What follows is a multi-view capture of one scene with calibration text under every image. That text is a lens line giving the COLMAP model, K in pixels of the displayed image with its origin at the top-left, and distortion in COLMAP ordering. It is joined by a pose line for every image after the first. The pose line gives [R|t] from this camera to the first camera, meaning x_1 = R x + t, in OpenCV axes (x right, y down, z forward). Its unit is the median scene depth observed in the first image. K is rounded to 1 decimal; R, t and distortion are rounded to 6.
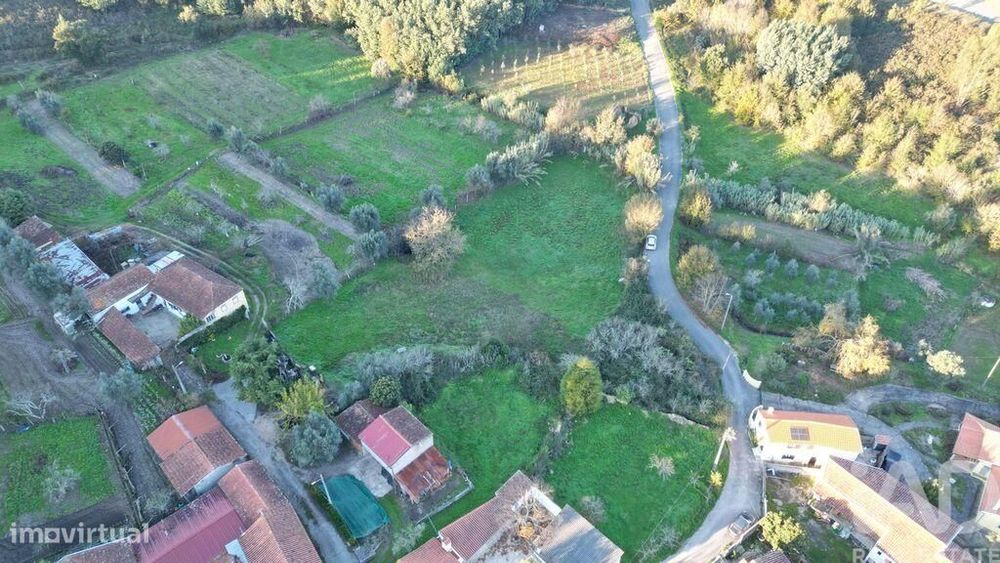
lens RADIAL K [[694.8, 0, 498.0], [0, 694.8, 279.6], [0, 0, 1]] dist [0.069069, -0.067147]
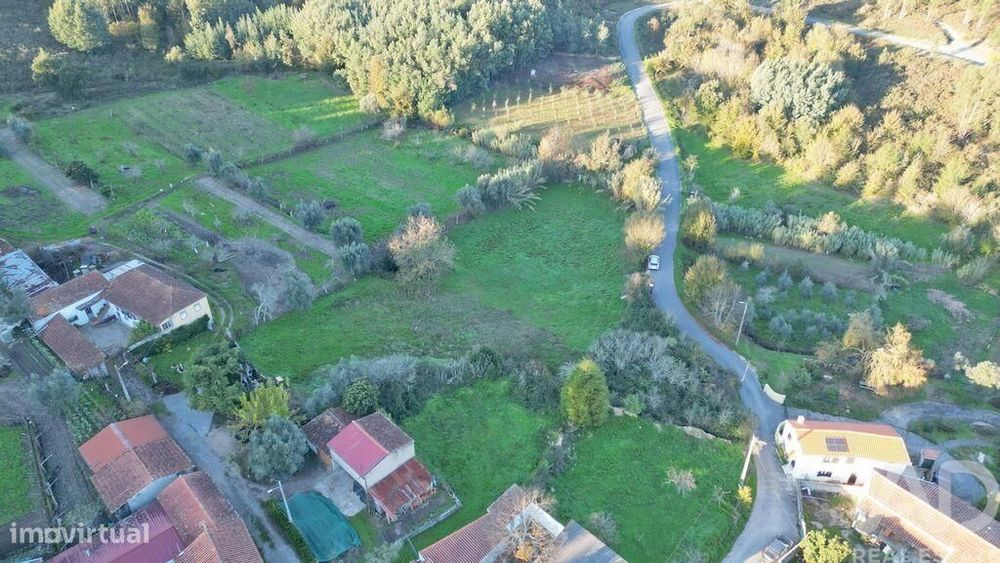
lens RADIAL K [[694.8, 0, 498.0], [0, 694.8, 279.6], [0, 0, 1]] dist [0.069069, -0.067147]
pose [[0.999927, -0.002362, 0.011884, 0.000008], [0.003891, 0.991453, -0.130406, 0.096222], [-0.011474, 0.130443, 0.991389, 0.084717]]
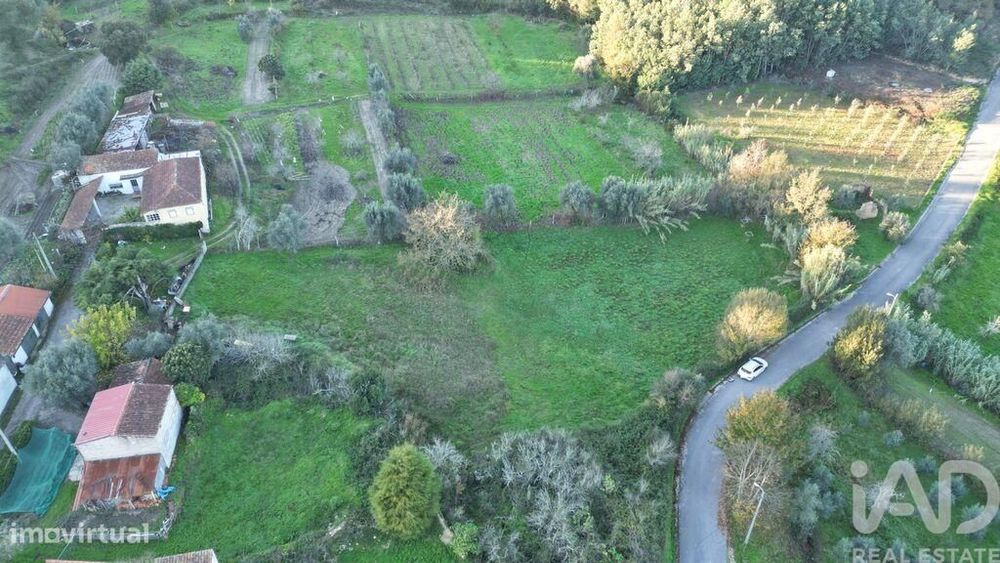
lens RADIAL K [[694.8, 0, 498.0], [0, 694.8, 279.6], [0, 0, 1]] dist [0.069069, -0.067147]
pose [[0.805971, 0.353359, -0.474920, 0.325968], [-0.394728, 0.918696, 0.013666, -0.048027], [0.441136, 0.176450, 0.879923, 0.353570]]
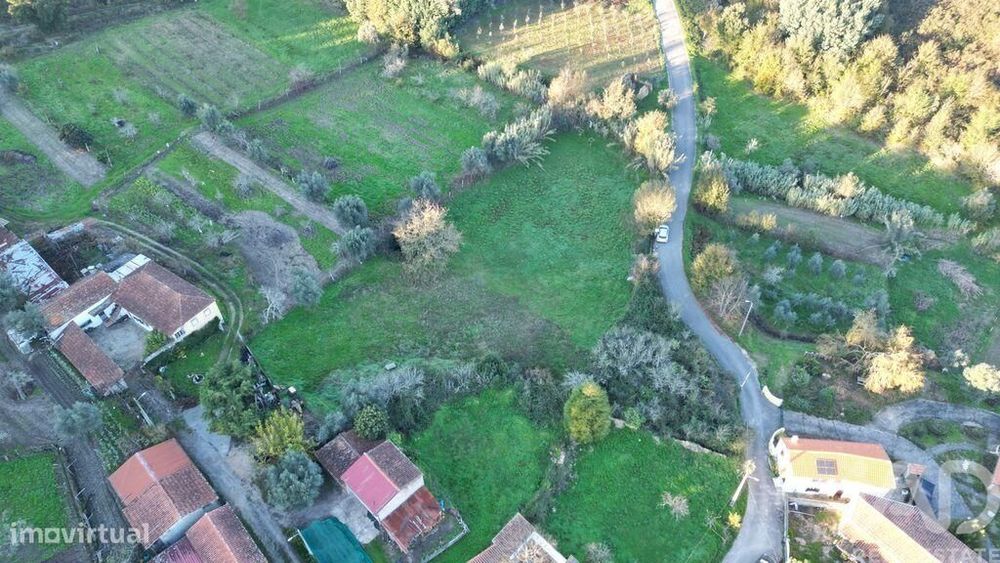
lens RADIAL K [[694.8, 0, 498.0], [0, 694.8, 279.6], [0, 0, 1]] dist [0.069069, -0.067147]
pose [[0.999990, -0.003518, -0.002699, 0.005041], [0.003728, 0.996607, 0.082225, -0.073995], [0.002400, -0.082234, 0.996610, 0.081843]]
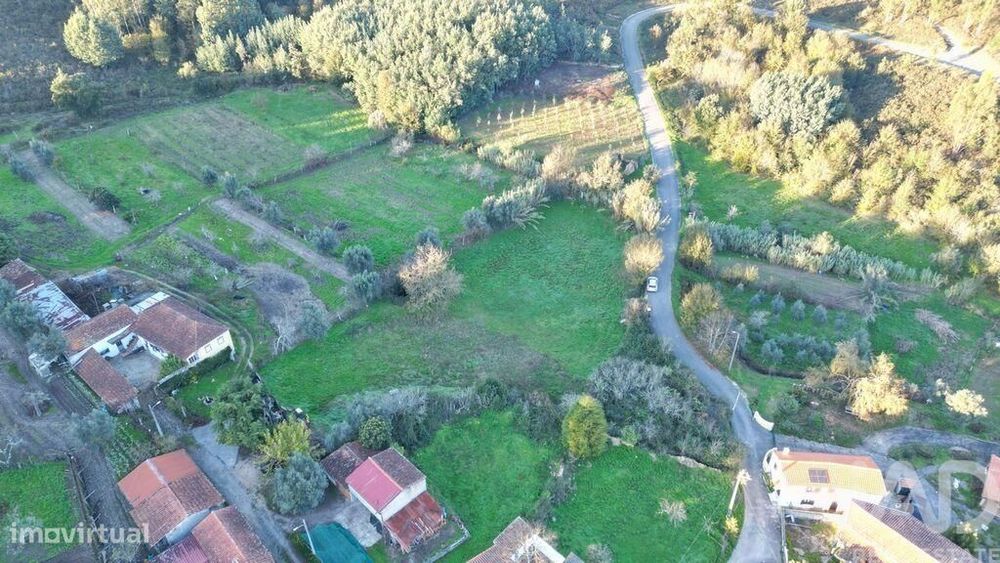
lens RADIAL K [[694.8, 0, 498.0], [0, 694.8, 279.6], [0, 0, 1]] dist [0.069069, -0.067147]
pose [[0.999976, -0.005740, 0.003770, 0.000546], [0.006081, 0.995193, -0.097747, 0.036197], [-0.003191, 0.097768, 0.995204, 0.032757]]
